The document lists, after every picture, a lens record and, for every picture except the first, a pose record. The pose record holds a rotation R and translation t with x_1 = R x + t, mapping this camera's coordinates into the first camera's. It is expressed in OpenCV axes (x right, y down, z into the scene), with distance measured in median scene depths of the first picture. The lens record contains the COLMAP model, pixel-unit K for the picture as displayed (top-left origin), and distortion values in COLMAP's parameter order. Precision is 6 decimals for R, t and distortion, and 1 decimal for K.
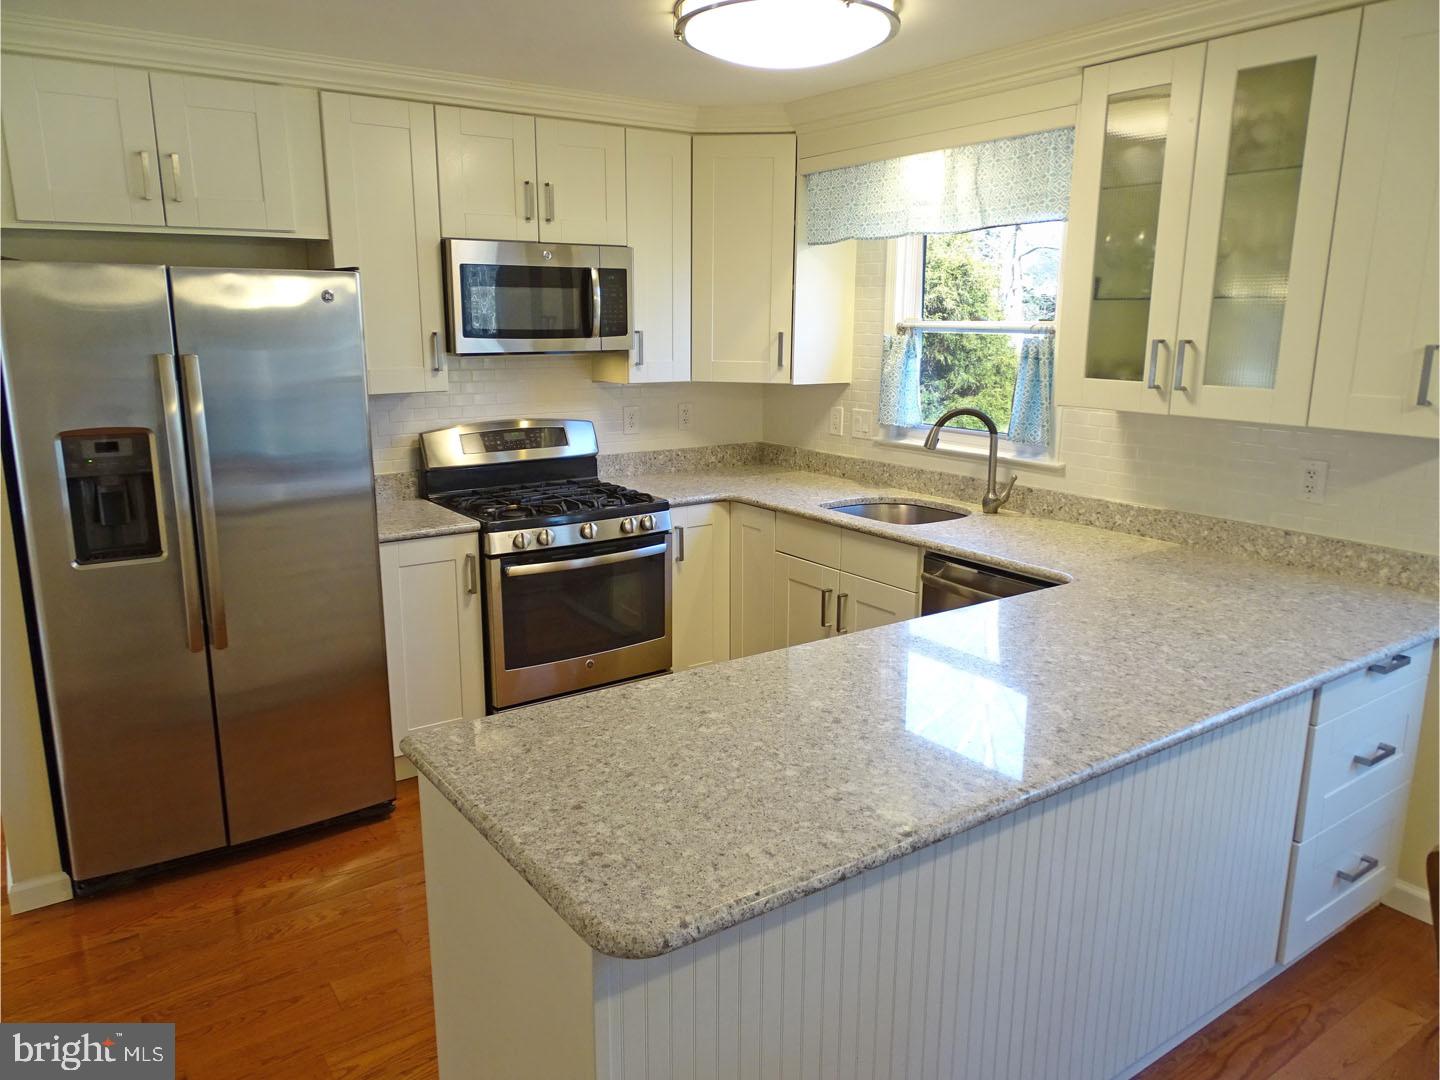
lens RADIAL K [[1028.1, 0, 720.0], [0, 1028.1, 540.0], [0, 0, 1]] dist [0.001792, 0.000704]
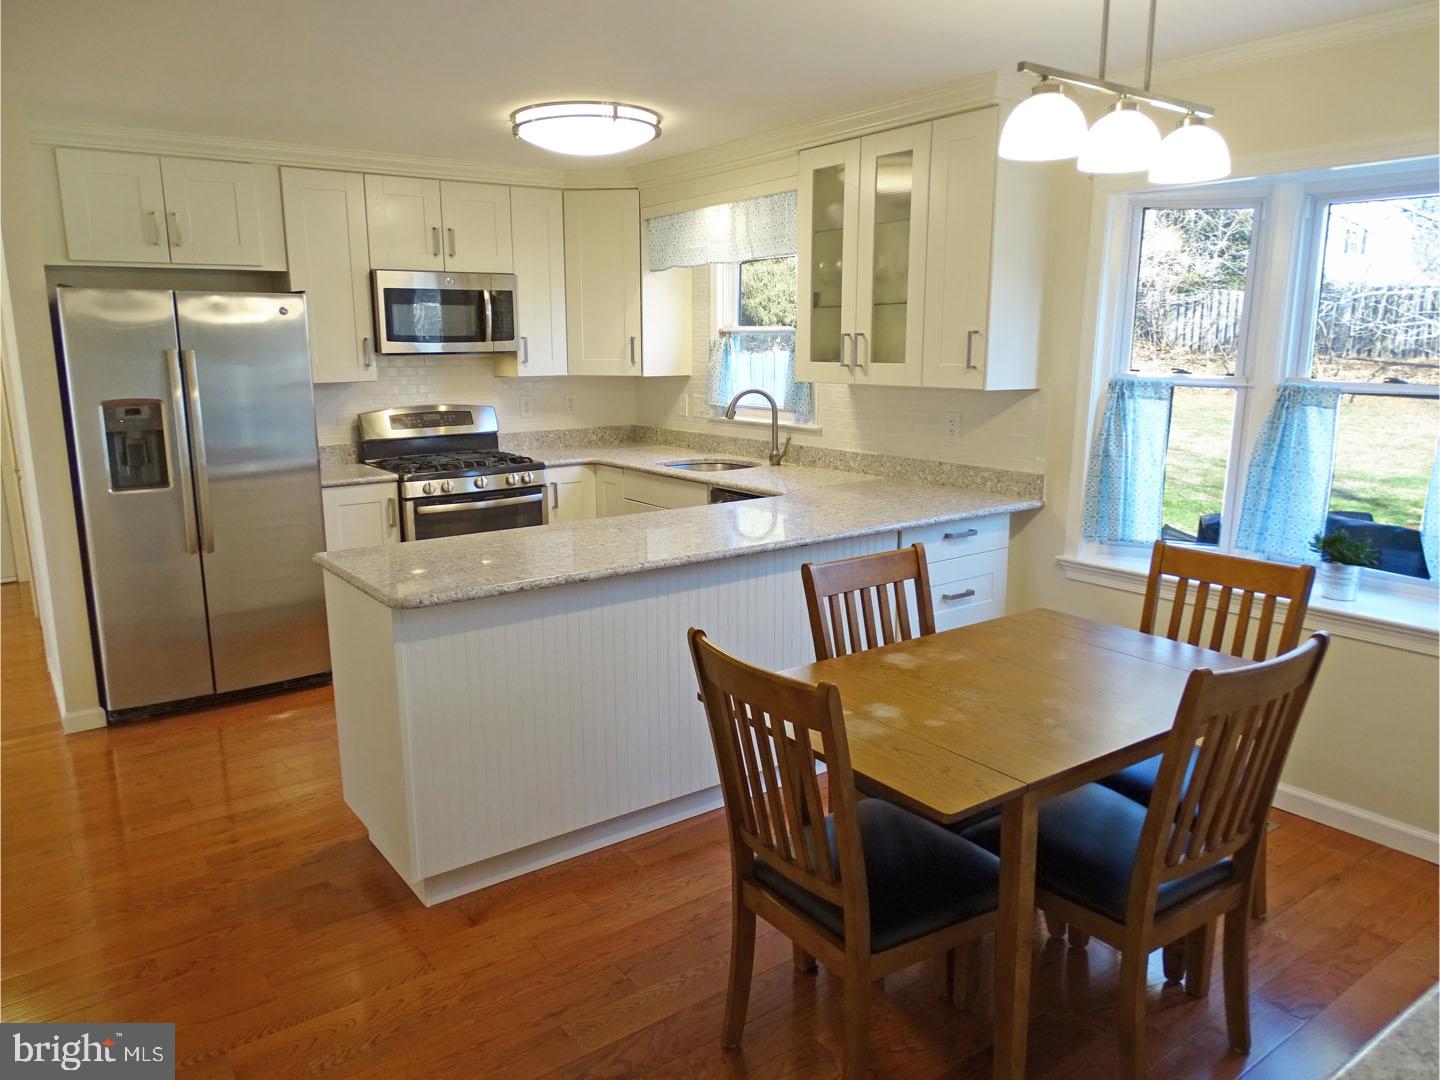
lens RADIAL K [[1038.9, 0, 720.0], [0, 1038.9, 540.0], [0, 0, 1]] dist [-0.001887, 0.003918]
pose [[0.999895, -0.012722, 0.006995, 0.175295], [0.012899, 0.999582, -0.025860, 0.105528], [-0.006663, 0.025947, 0.999641, -0.366762]]
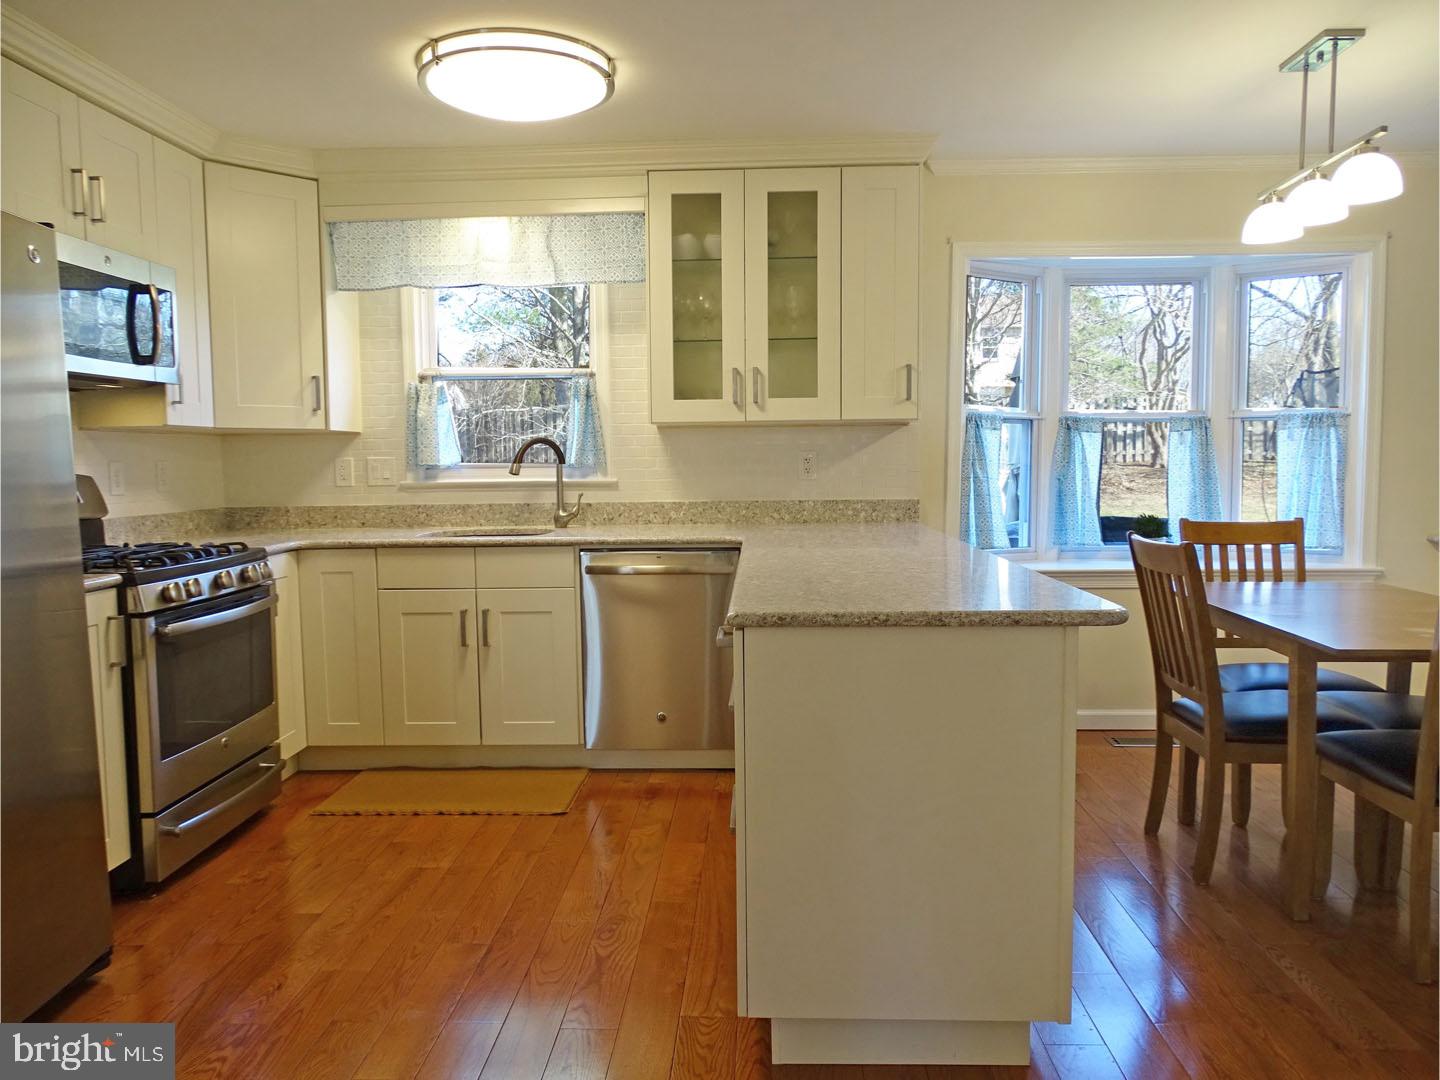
lens RADIAL K [[1038.9, 0, 720.0], [0, 1038.9, 540.0], [0, 0, 1]] dist [-0.001887, 0.003918]
pose [[0.603356, -0.075024, 0.793935, -0.551412], [0.187994, 0.980888, -0.050177, 0.078333], [-0.774997, 0.179530, 0.605928, 0.149571]]
